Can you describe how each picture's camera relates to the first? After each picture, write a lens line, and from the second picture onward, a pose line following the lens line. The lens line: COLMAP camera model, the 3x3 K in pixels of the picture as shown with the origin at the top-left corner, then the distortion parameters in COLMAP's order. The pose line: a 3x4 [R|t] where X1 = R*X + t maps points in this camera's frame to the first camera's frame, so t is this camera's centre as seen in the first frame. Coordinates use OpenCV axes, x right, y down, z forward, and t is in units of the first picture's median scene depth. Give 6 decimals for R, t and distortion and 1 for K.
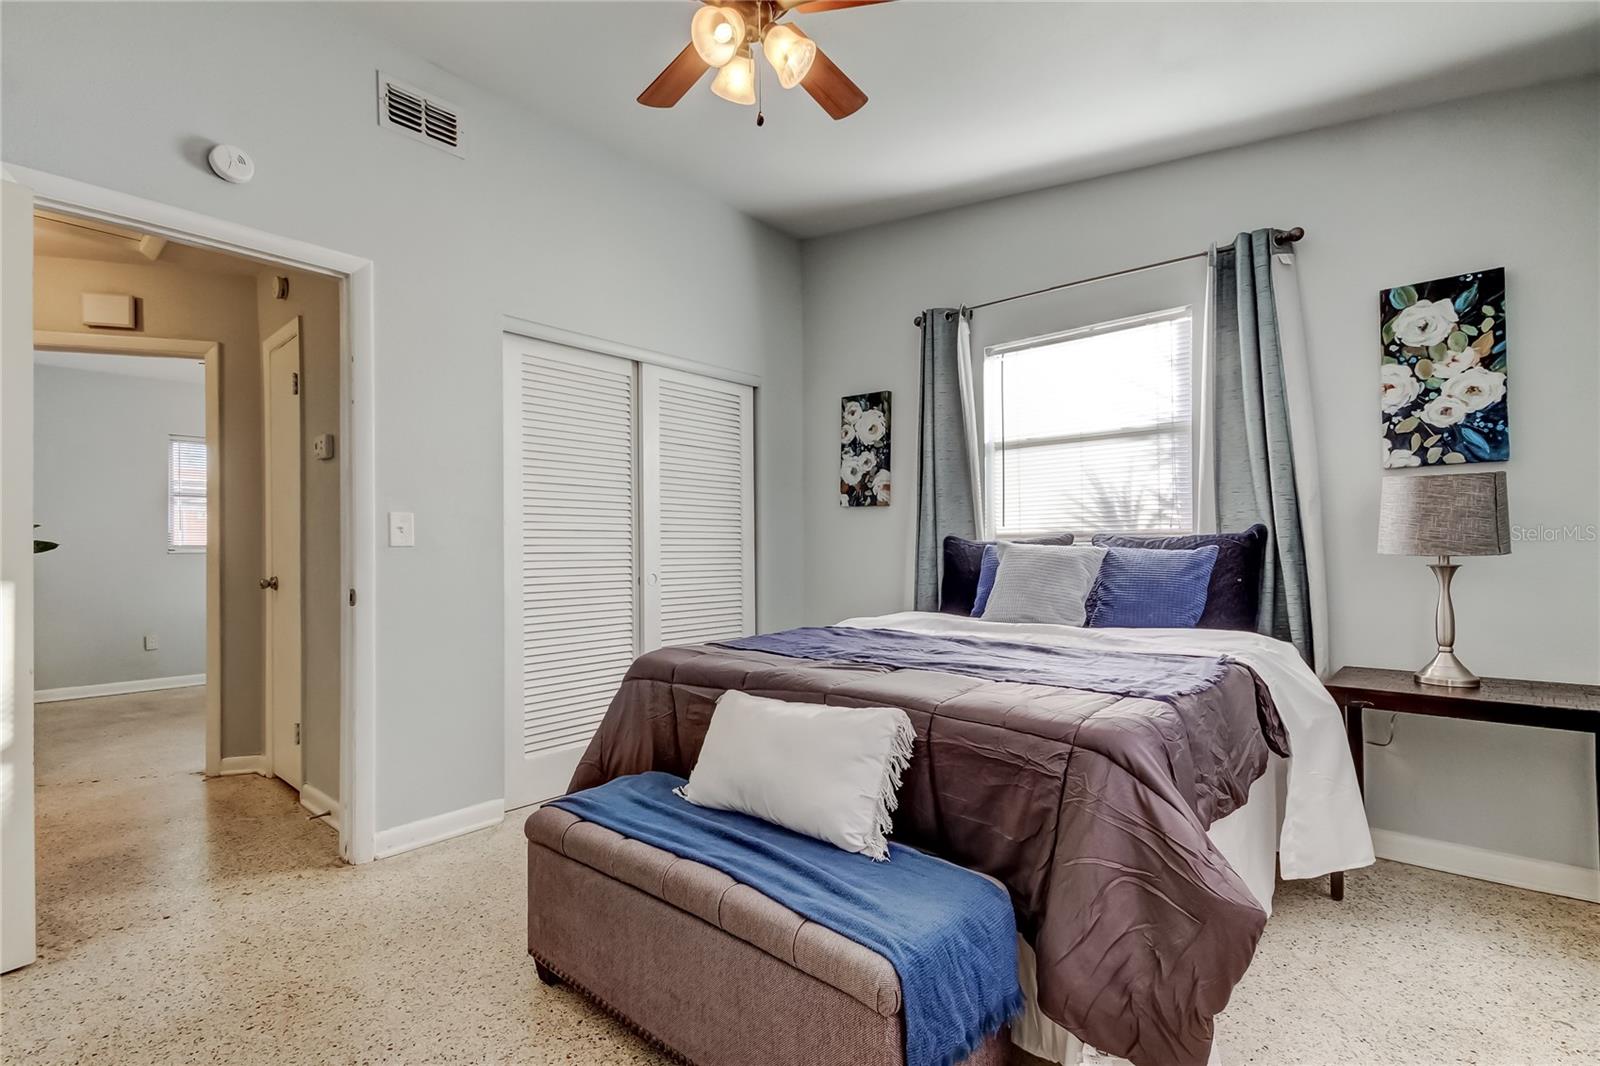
lens RADIAL K [[744.0, 0, 807.3], [0, 744.0, 546.9], [0, 0, 1]] dist [0.010427, -0.000412]
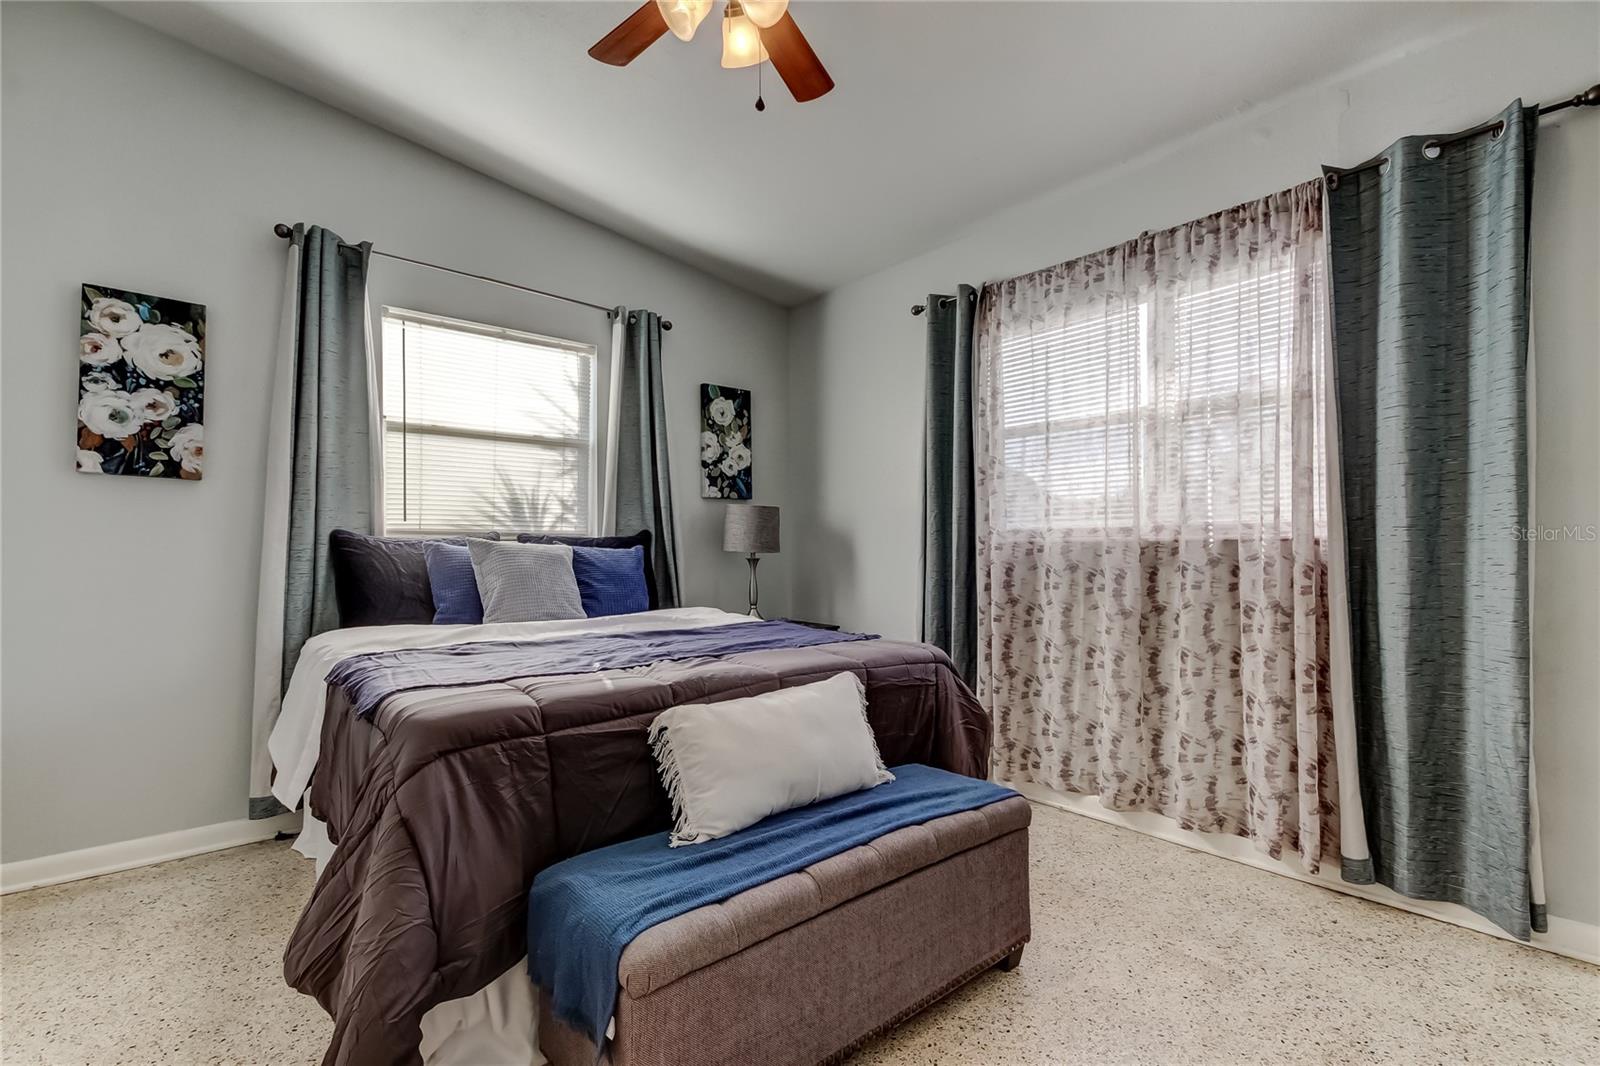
lens RADIAL K [[744.0, 0, 807.3], [0, 744.0, 546.9], [0, 0, 1]] dist [0.010427, -0.000412]
pose [[0.132846, 0.010240, 0.991084, -0.653741], [-0.004857, 0.999941, -0.009681, 0.010975], [-0.991125, -0.003528, 0.132888, 0.516364]]
